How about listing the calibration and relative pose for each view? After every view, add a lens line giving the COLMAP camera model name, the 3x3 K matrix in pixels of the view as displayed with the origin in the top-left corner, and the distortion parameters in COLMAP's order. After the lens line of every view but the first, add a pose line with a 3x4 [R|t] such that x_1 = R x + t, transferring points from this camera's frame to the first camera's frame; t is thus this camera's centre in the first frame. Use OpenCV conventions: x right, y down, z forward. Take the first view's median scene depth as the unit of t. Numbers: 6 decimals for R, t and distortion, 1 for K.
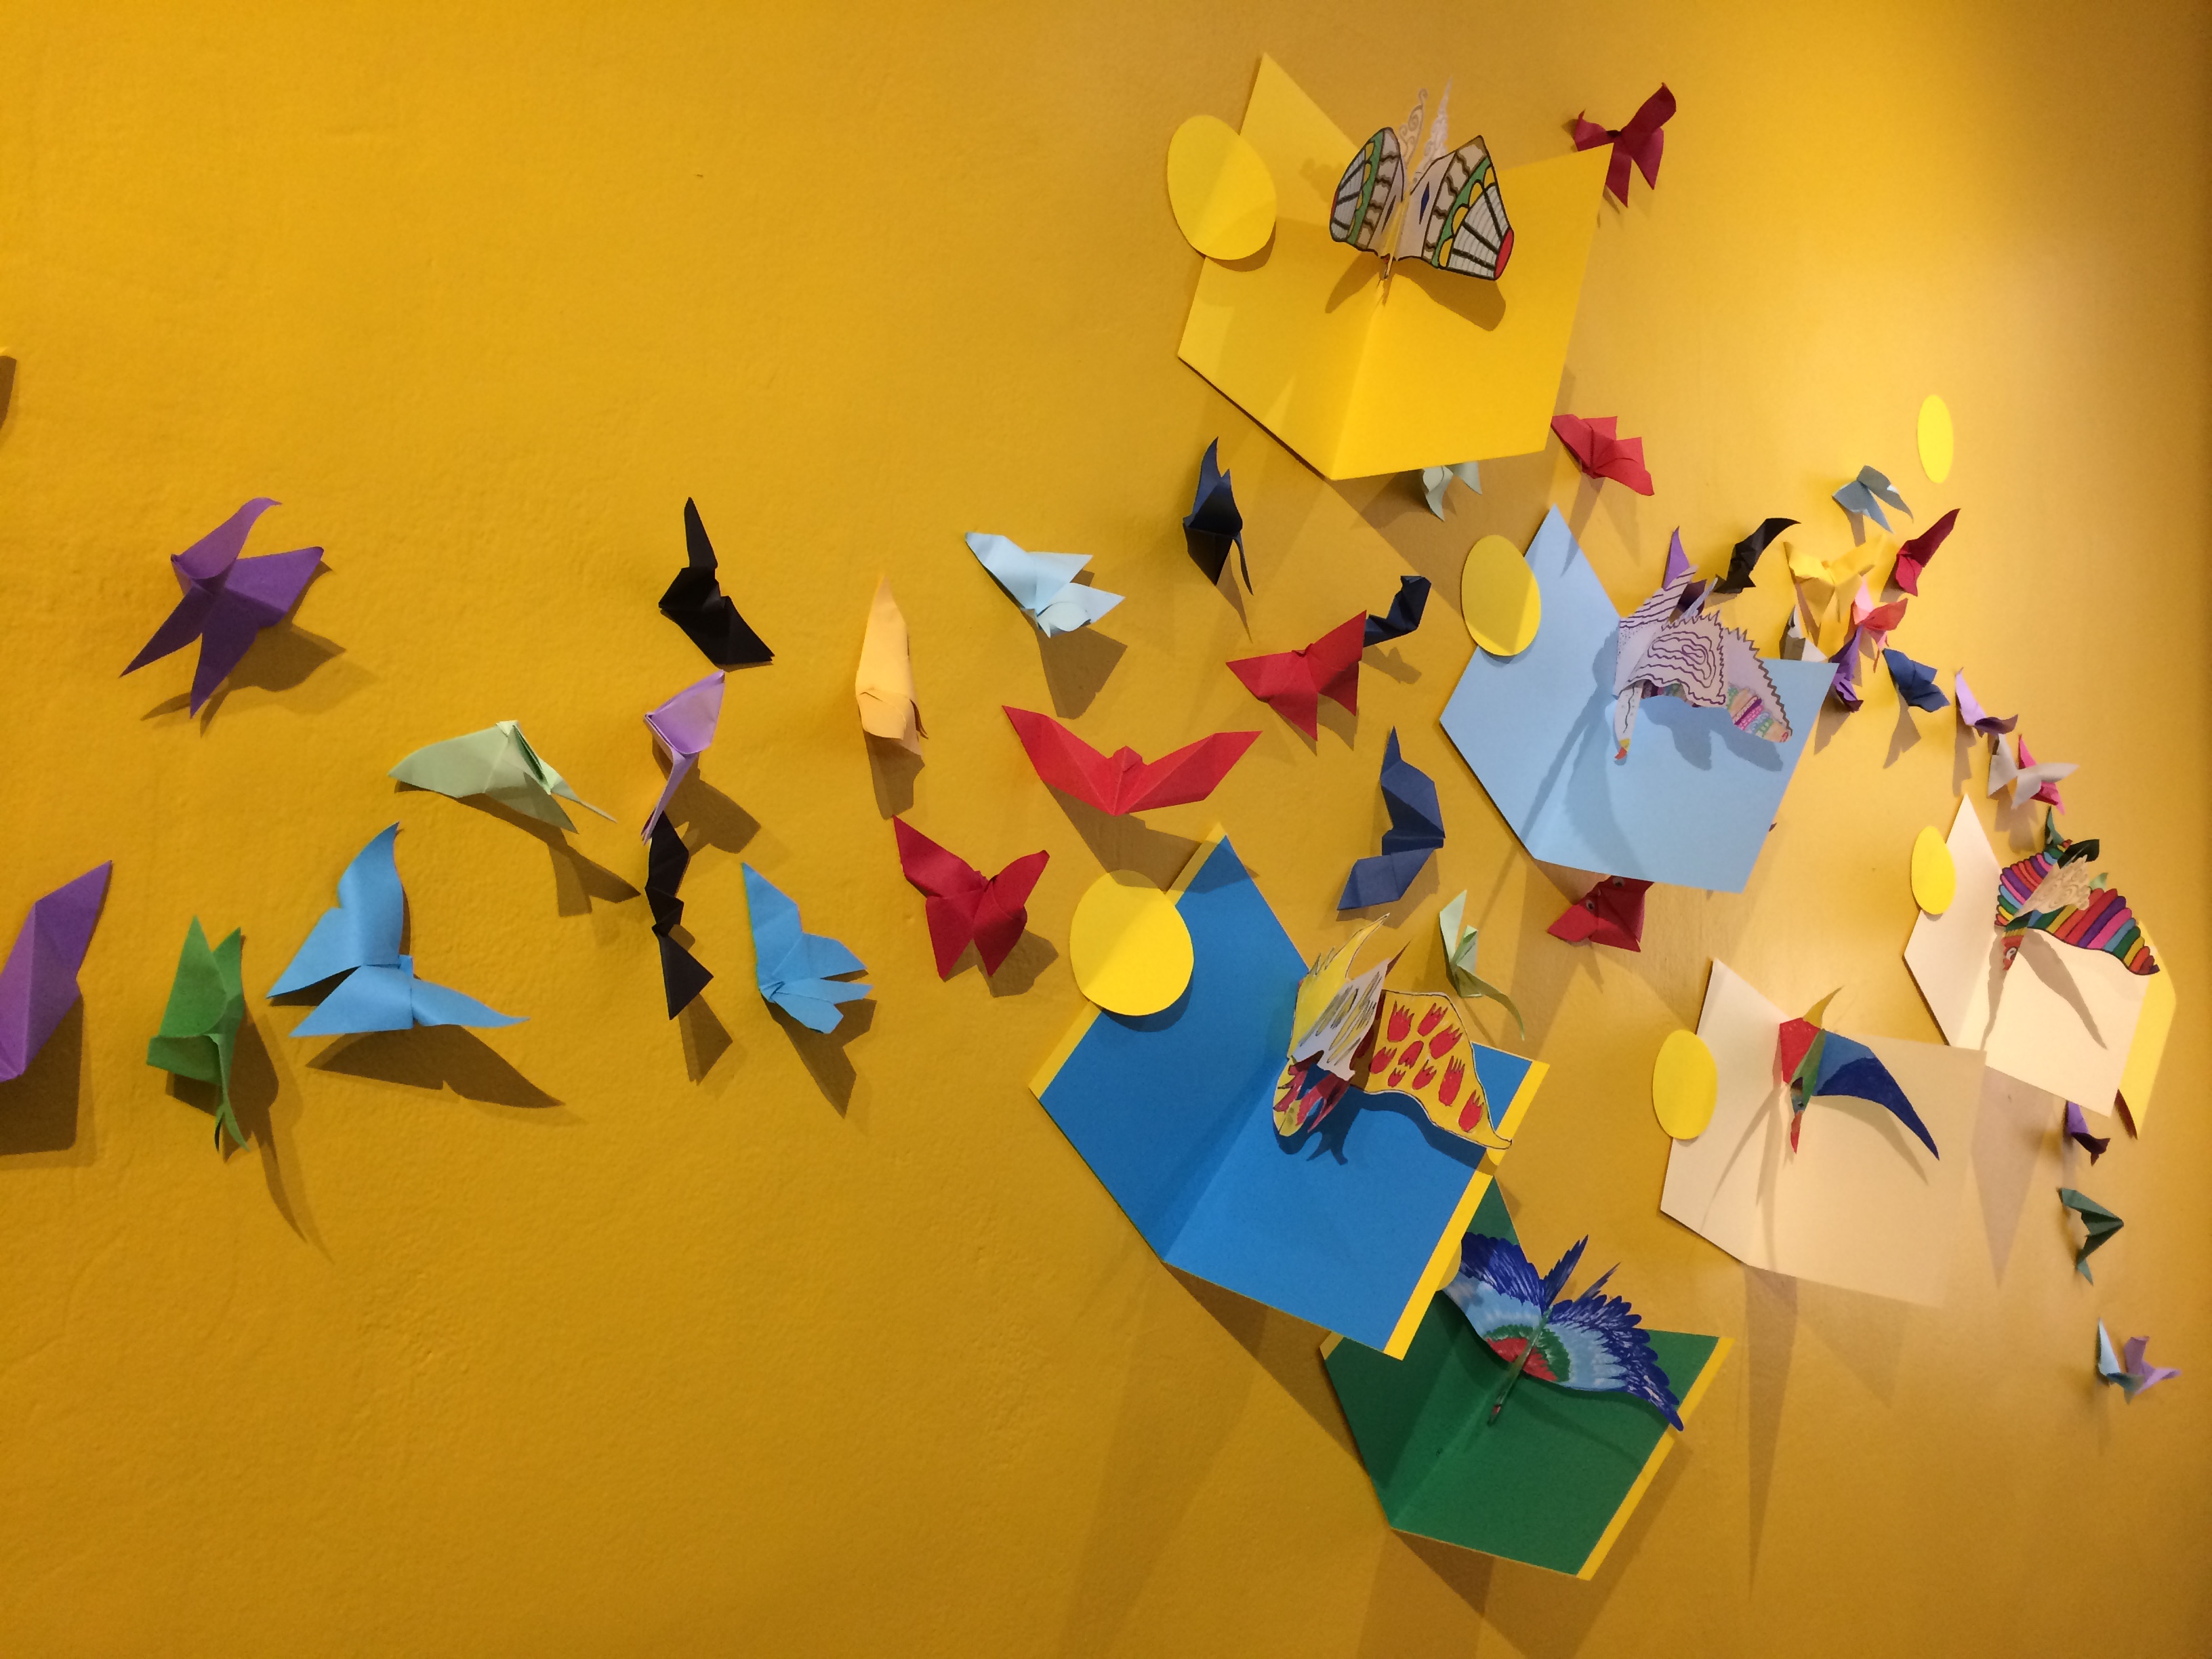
lens RADIAL K [[1898.5, 0, 1097.0], [0, 1898.5, 828.7], [0, 0, 1]] dist [0.082514, -0.128257]
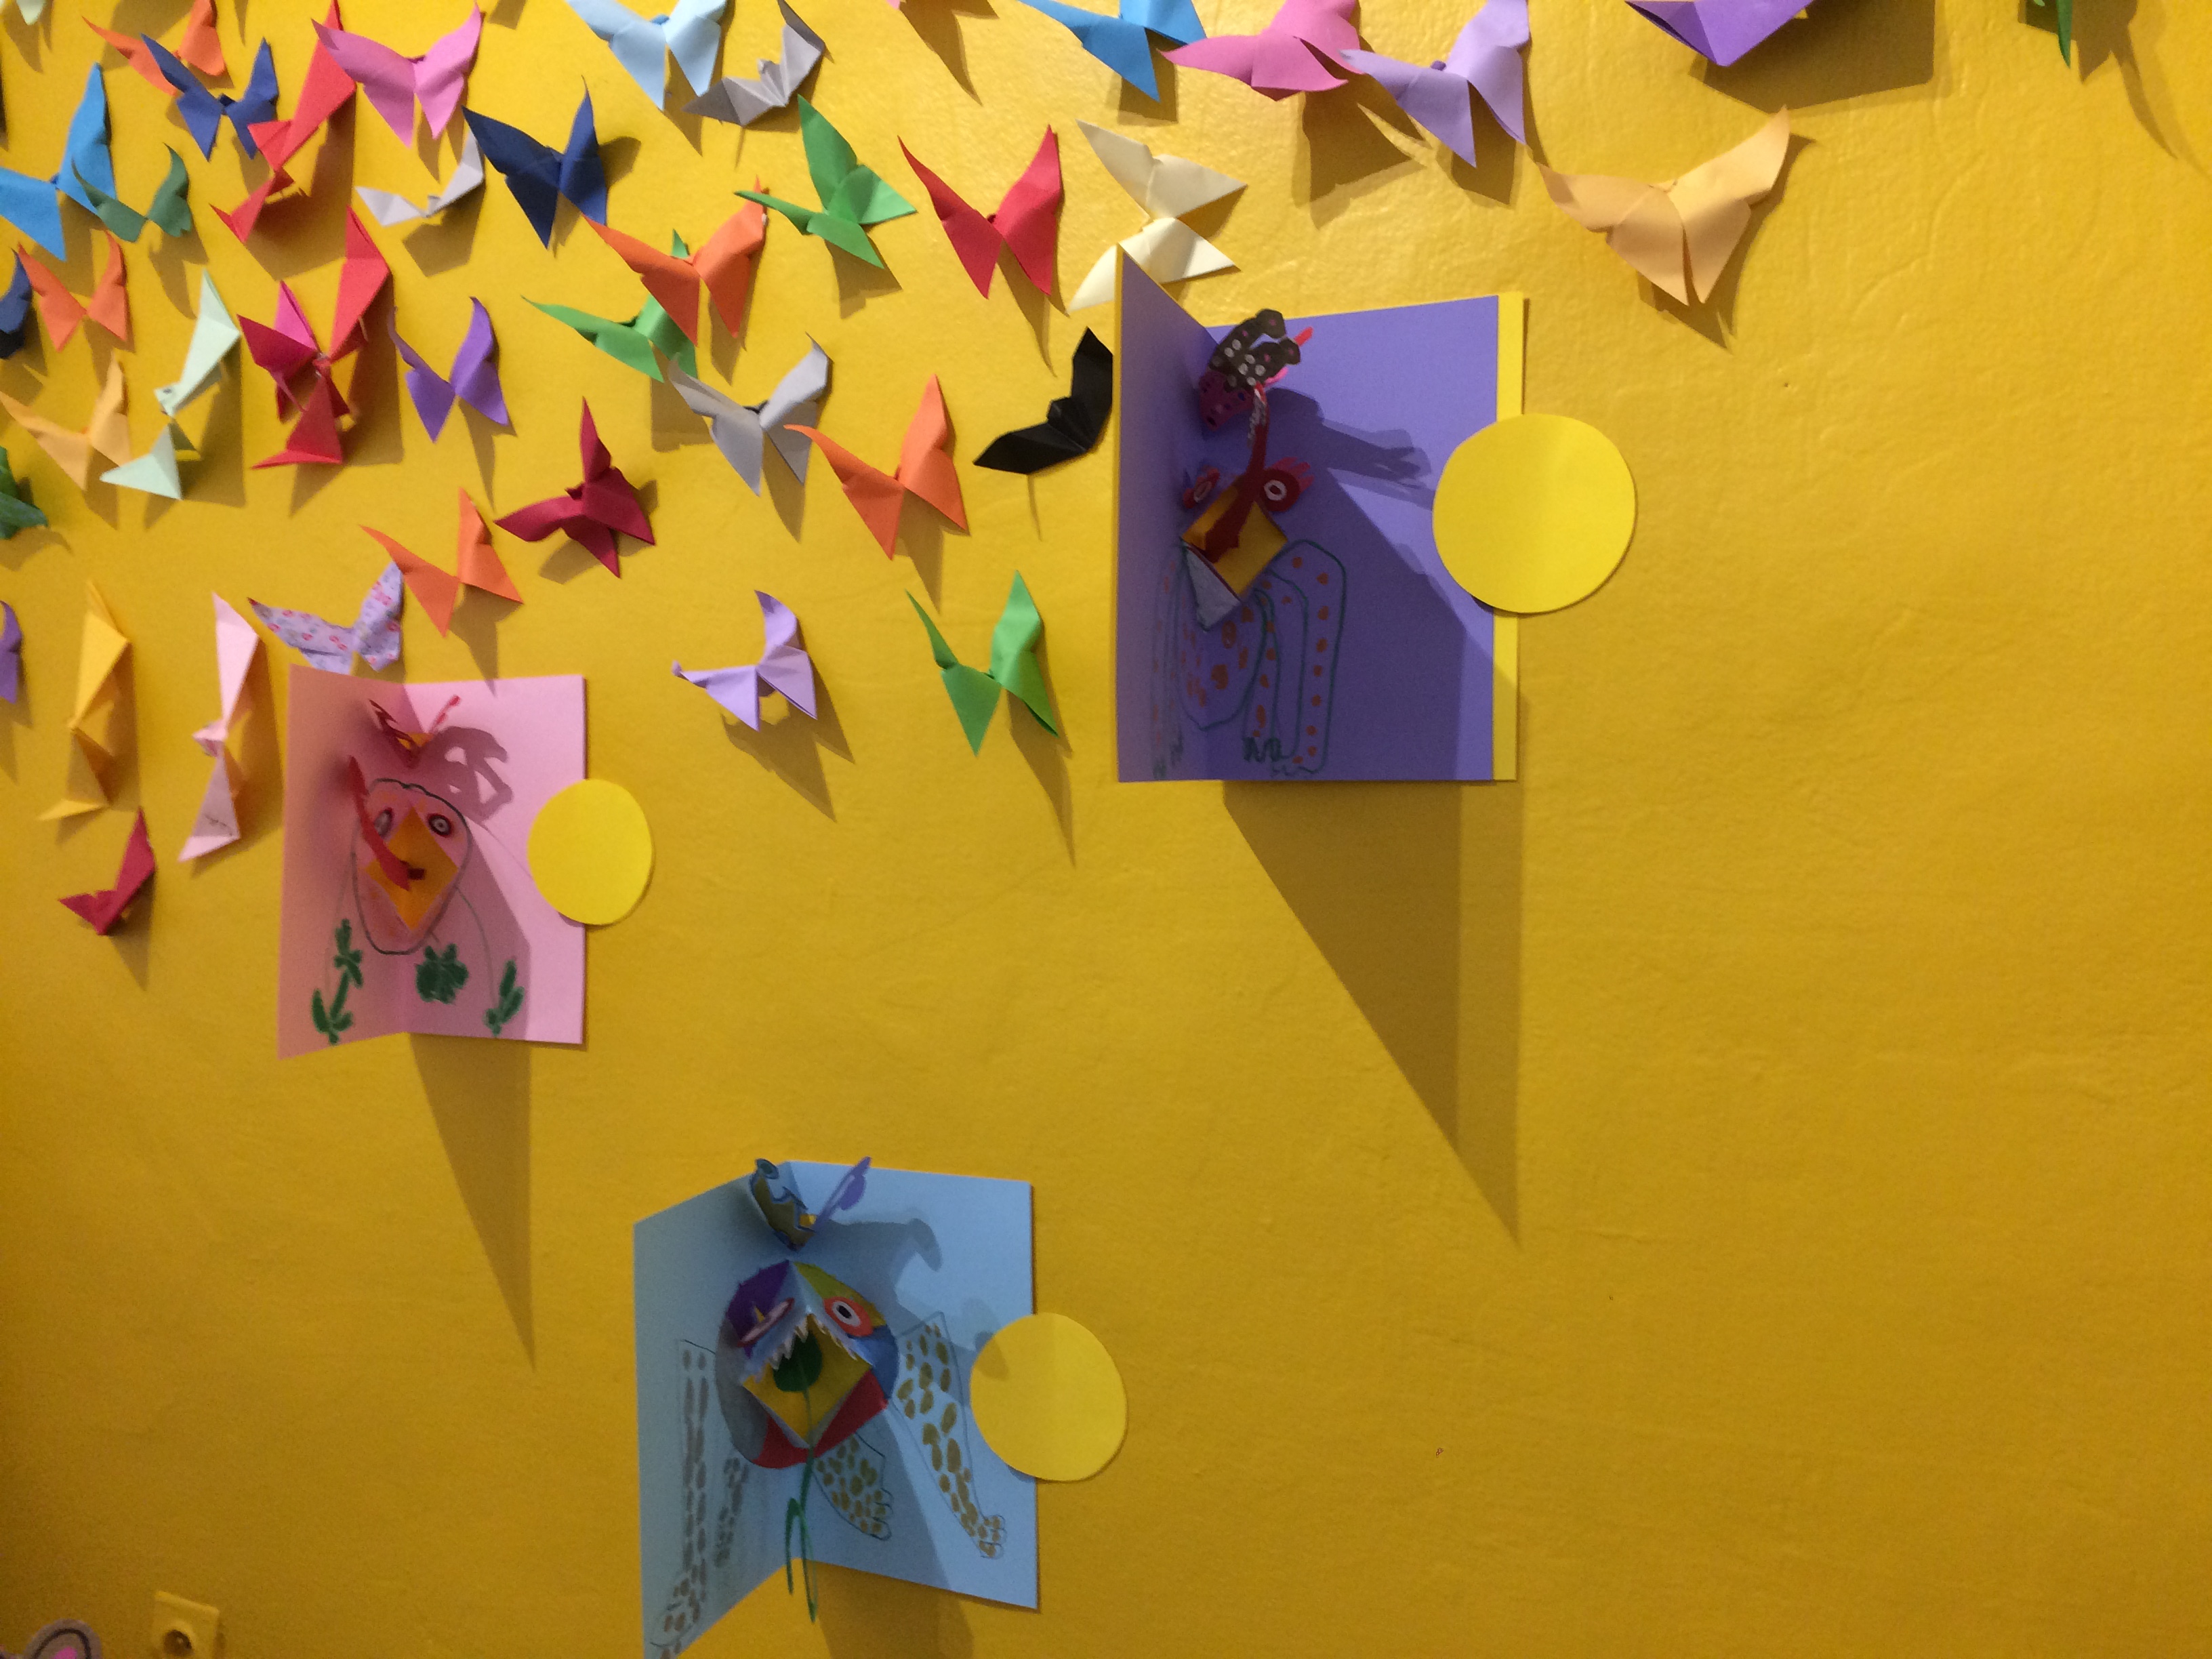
lens RADIAL K [[1884.7, 0, 1114.8], [0, 1884.7, 830.1], [0, 0, 1]] dist [0.077706, -0.119348]
pose [[0.318029, -0.016927, -0.947930, 0.195178], [0.031380, 0.999481, -0.007320, 0.338625], [0.947561, -0.027419, 0.318396, 0.121457]]
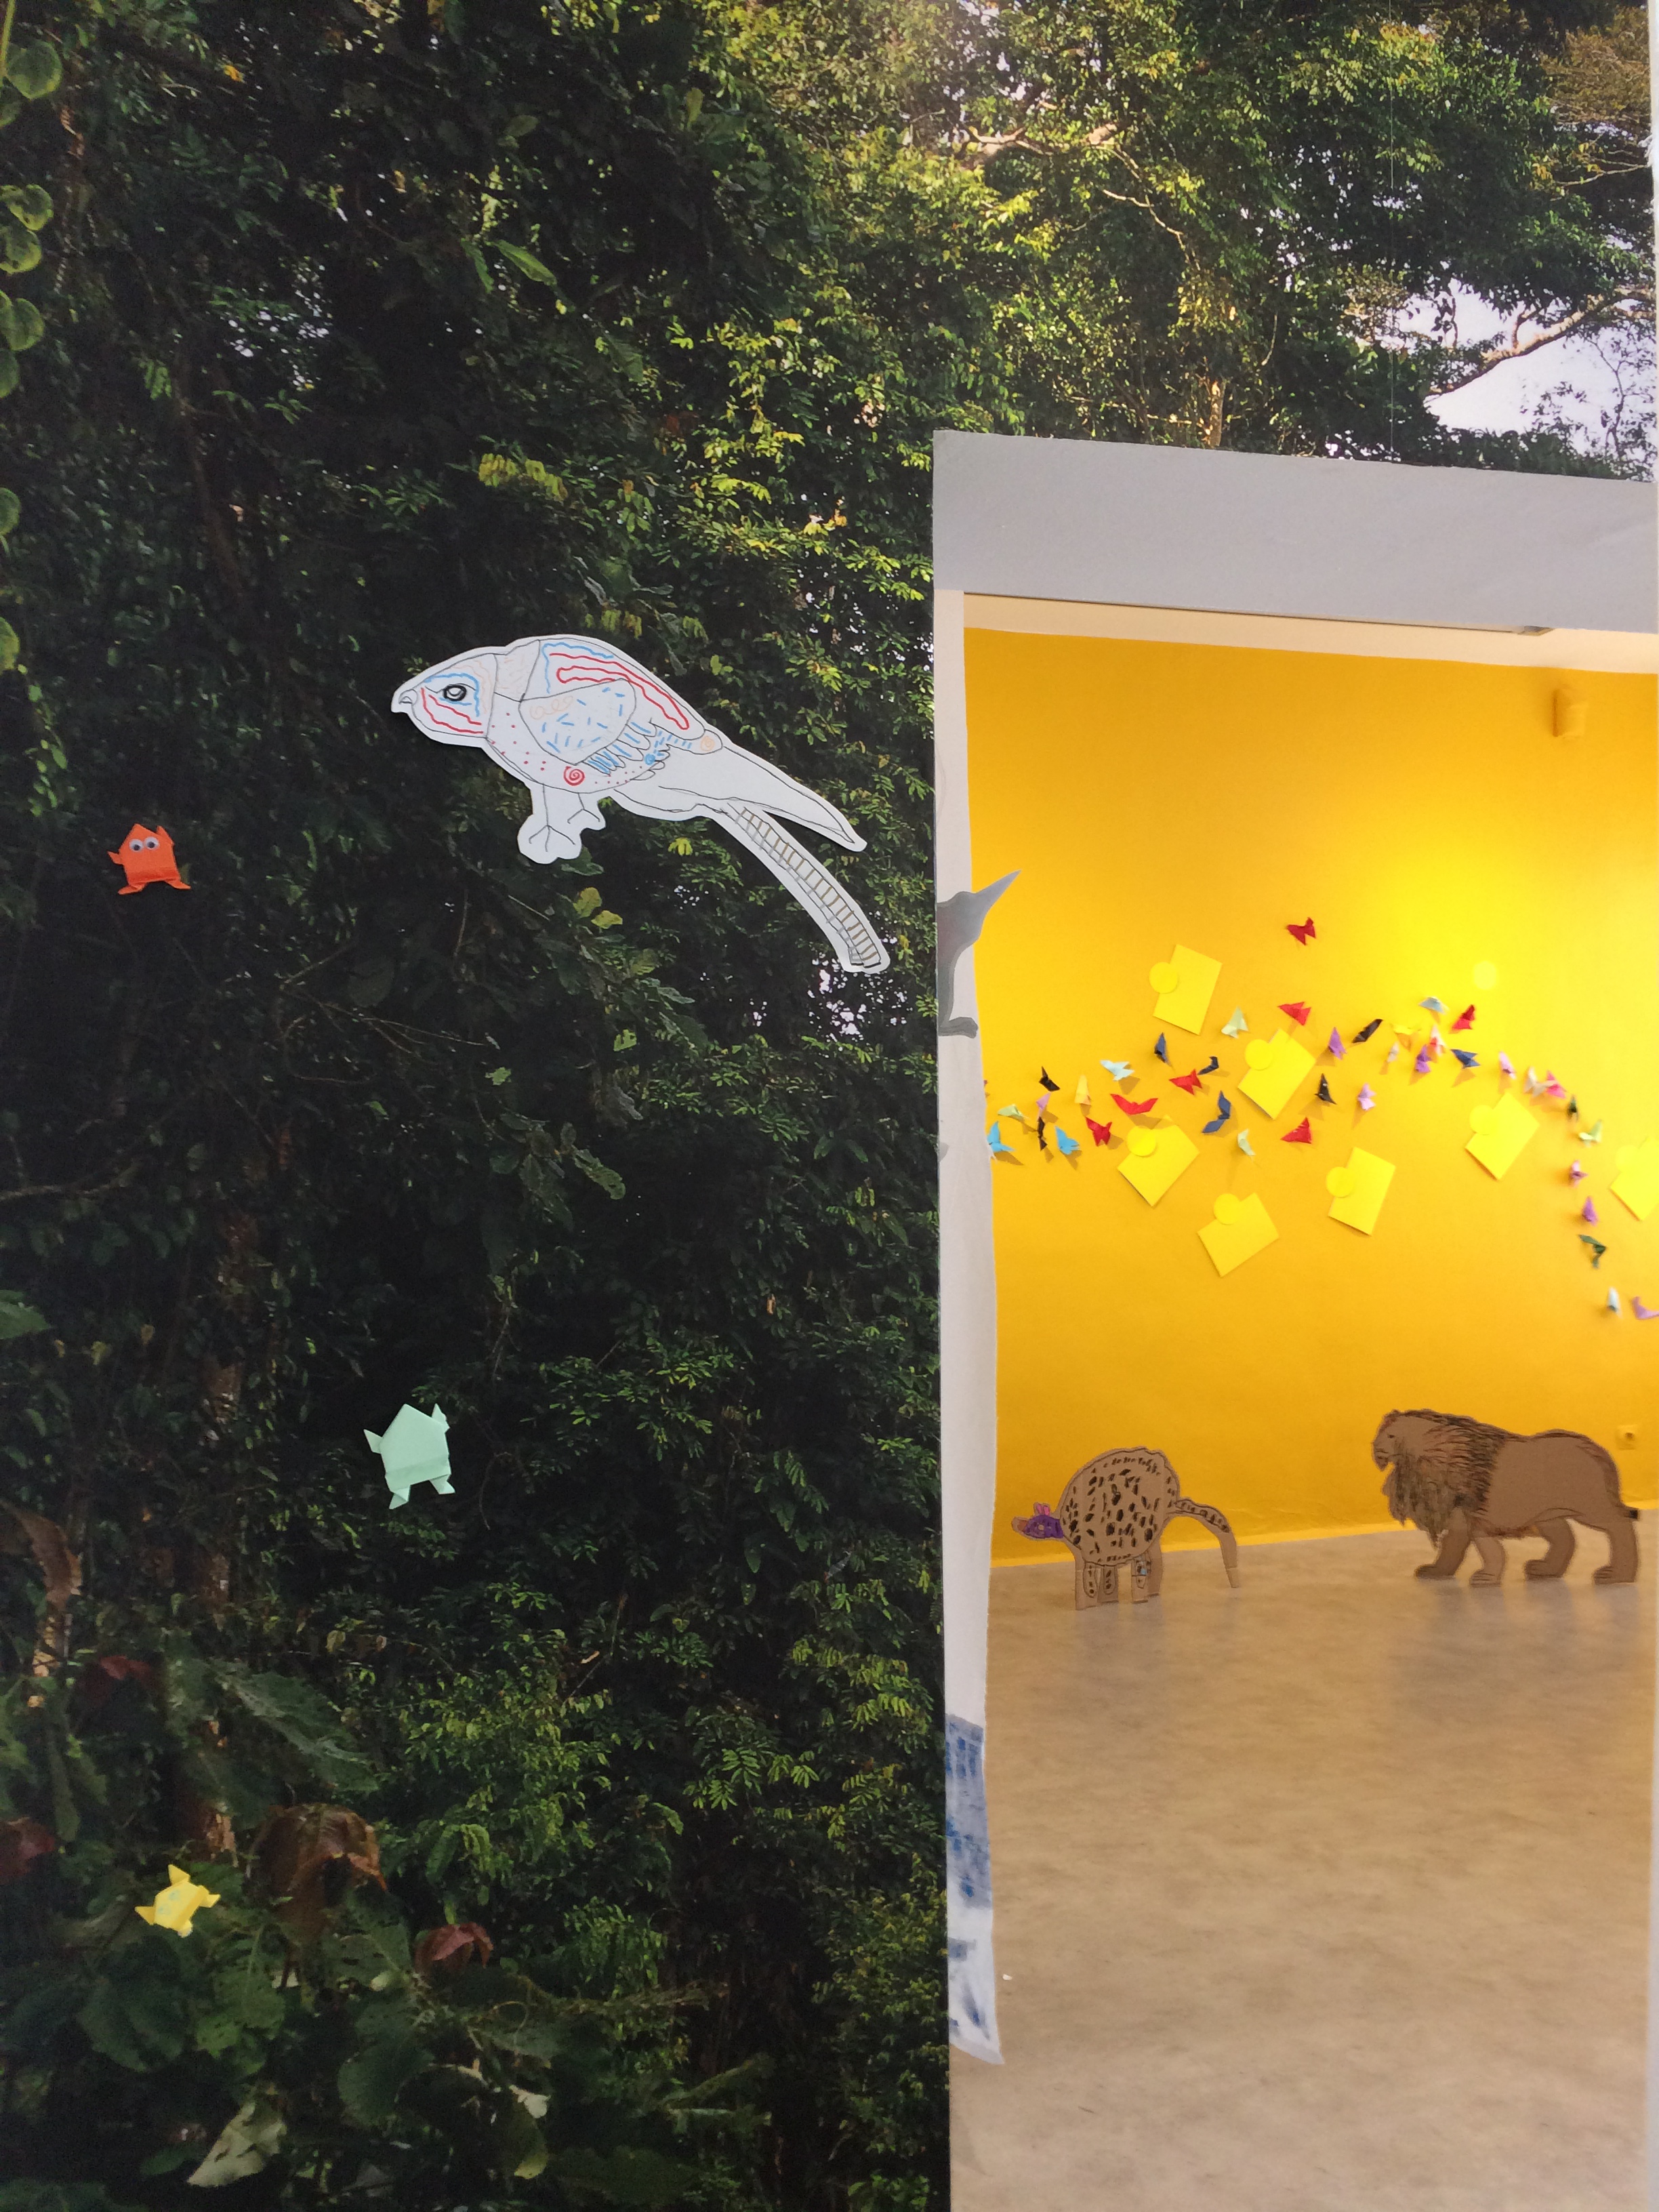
lens RADIAL K [[1886.0, 0, 829.3], [0, 1886.0, 1099.8], [0, 0, 1]] dist [0.097630, -0.148788]
pose [[0.901377, -0.014988, -0.432776, 1.231576], [0.022548, 0.999670, 0.012343, -0.107082], [0.432448, -0.020884, 0.901417, -3.272165]]
